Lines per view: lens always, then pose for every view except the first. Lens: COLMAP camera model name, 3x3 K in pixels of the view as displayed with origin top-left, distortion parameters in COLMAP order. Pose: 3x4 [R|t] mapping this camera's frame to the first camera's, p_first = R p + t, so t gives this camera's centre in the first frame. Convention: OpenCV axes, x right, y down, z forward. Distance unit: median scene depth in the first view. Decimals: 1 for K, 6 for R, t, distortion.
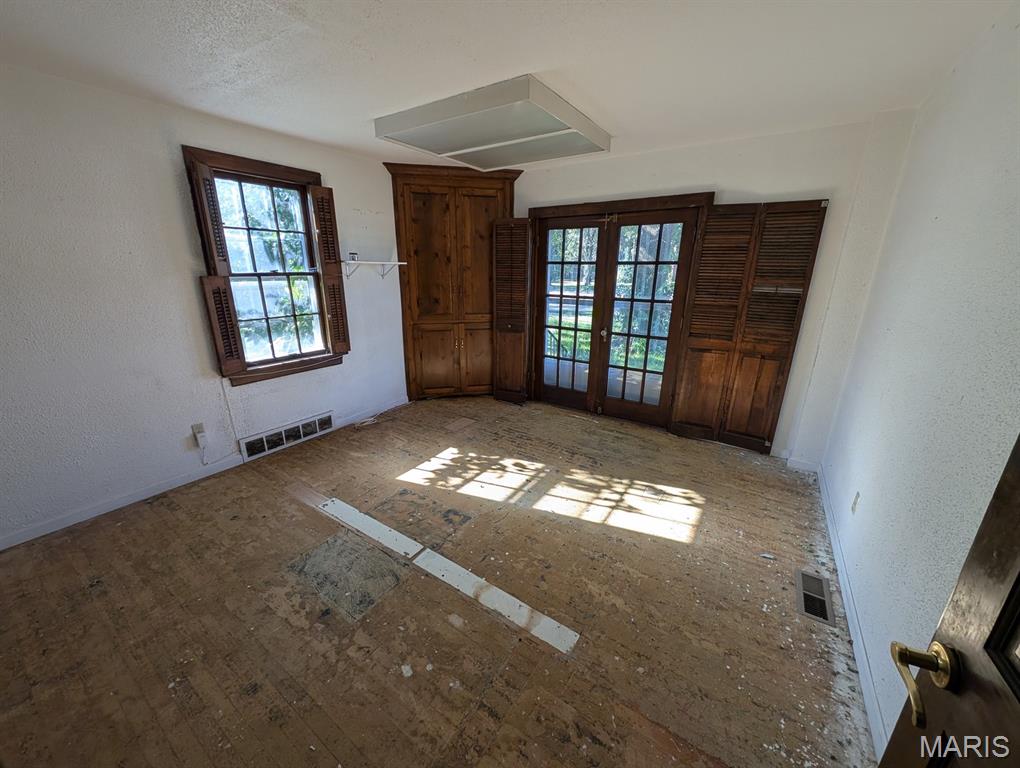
lens RADIAL K [[382.2, 0, 508.6], [0, 382.2, 382.0], [0, 0, 1]] dist [0.000814, -0.000413]
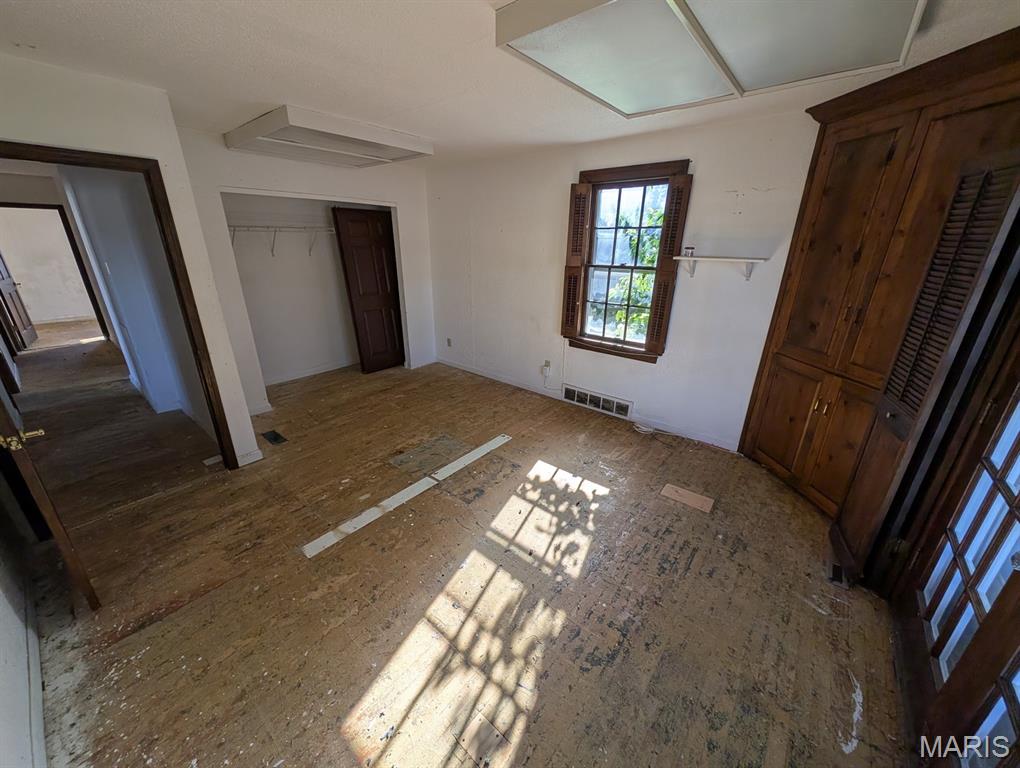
lens RADIAL K [[382.2, 0, 508.6], [0, 382.2, 382.0], [0, 0, 1]] dist [0.000814, -0.000413]
pose [[-0.102761, 0.335967, -0.936251, 0.628899], [-0.297157, 0.887884, 0.351226, -0.287740], [0.949283, 0.314306, 0.008595, 0.807597]]
